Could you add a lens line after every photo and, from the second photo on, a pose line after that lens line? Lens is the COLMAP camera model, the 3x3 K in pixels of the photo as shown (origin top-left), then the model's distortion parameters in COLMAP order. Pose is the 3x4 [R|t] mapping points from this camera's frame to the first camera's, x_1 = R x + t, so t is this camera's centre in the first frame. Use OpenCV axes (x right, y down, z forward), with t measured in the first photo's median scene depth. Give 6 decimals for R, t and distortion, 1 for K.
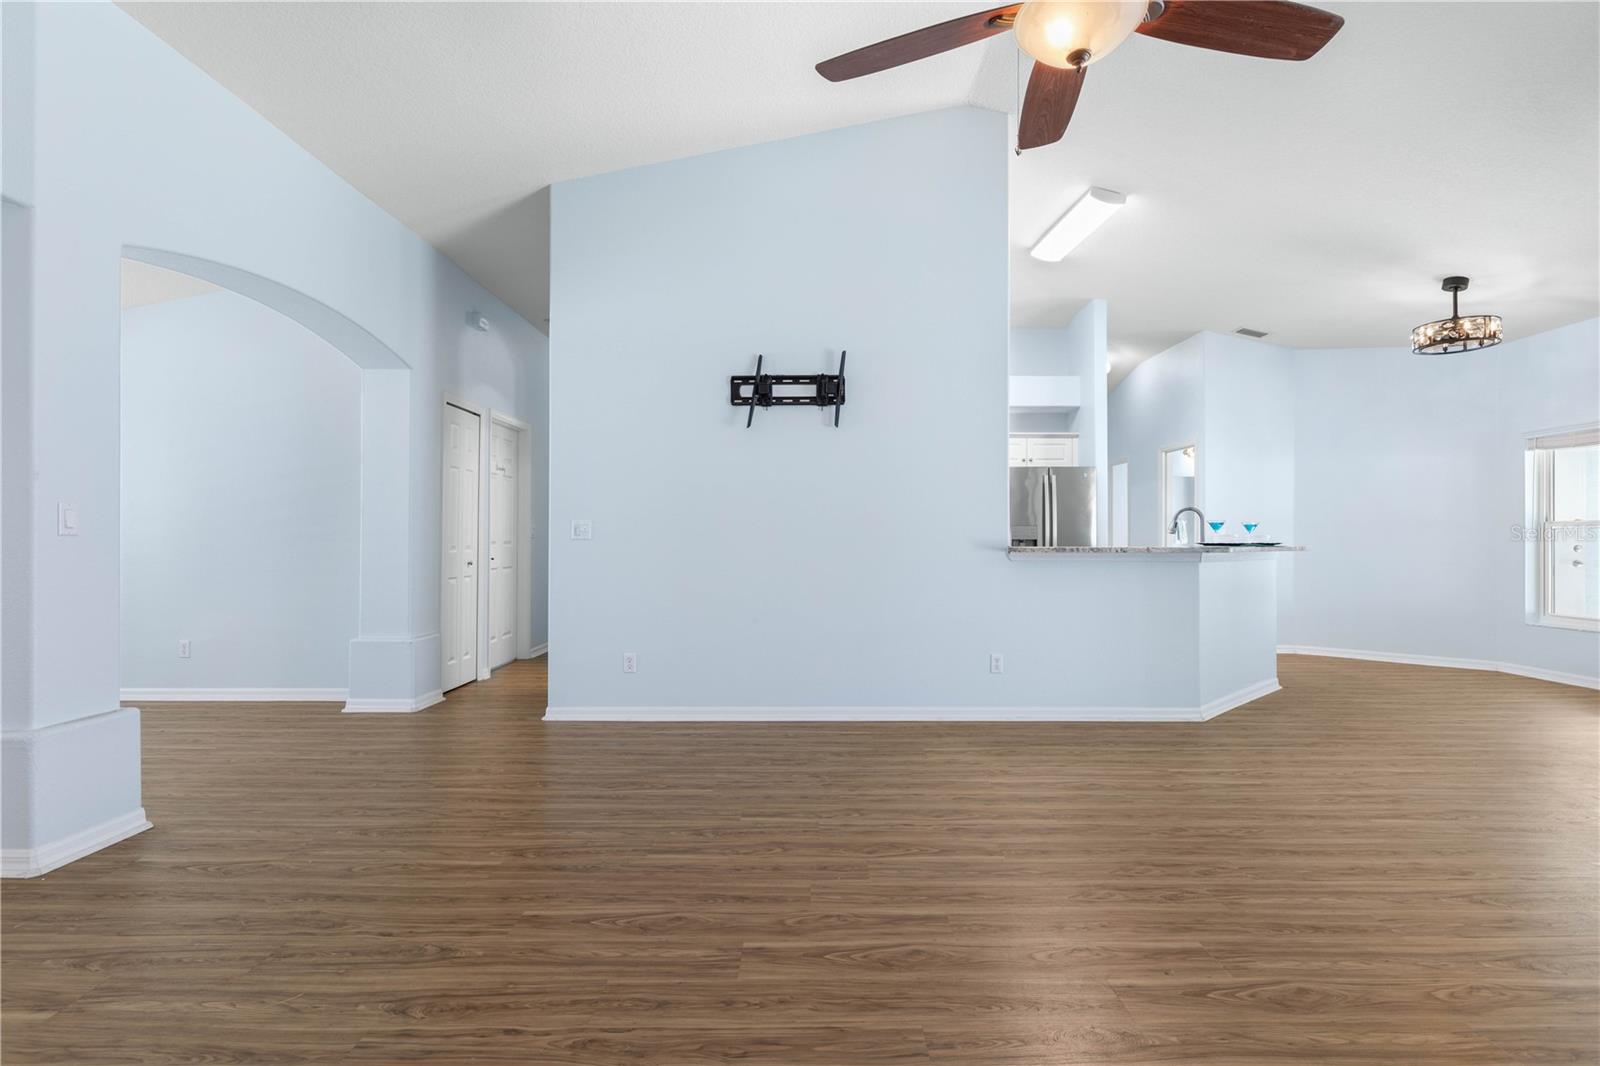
lens RADIAL K [[777.7, 0, 815.6], [0, 777.7, 533.1], [0, 0, 1]] dist [0.002512, -0.001142]
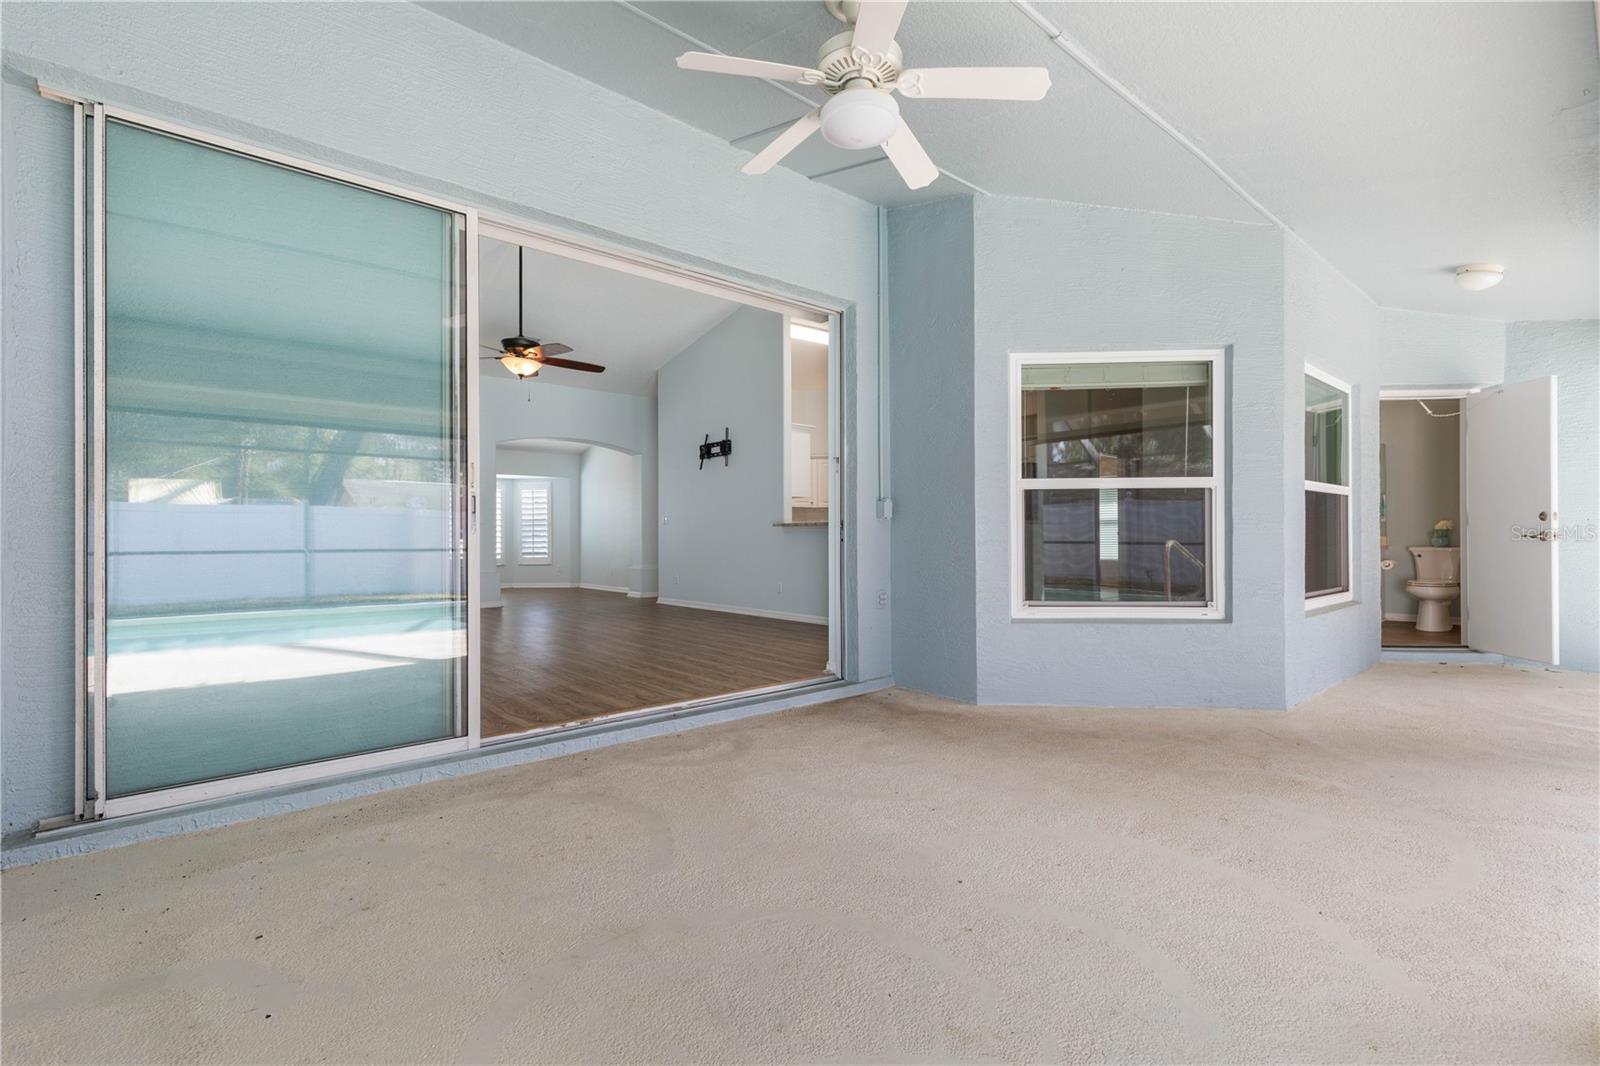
lens RADIAL K [[730.9, 0, 815.2], [0, 730.9, 531.1], [0, 0, 1]] dist [0.006908, -0.001494]
pose [[0.669966, -0.011182, -0.742308, 1.582305], [0.015478, 0.999880, -0.001092, 0.037744], [0.742230, -0.010757, 0.670058, -0.101710]]
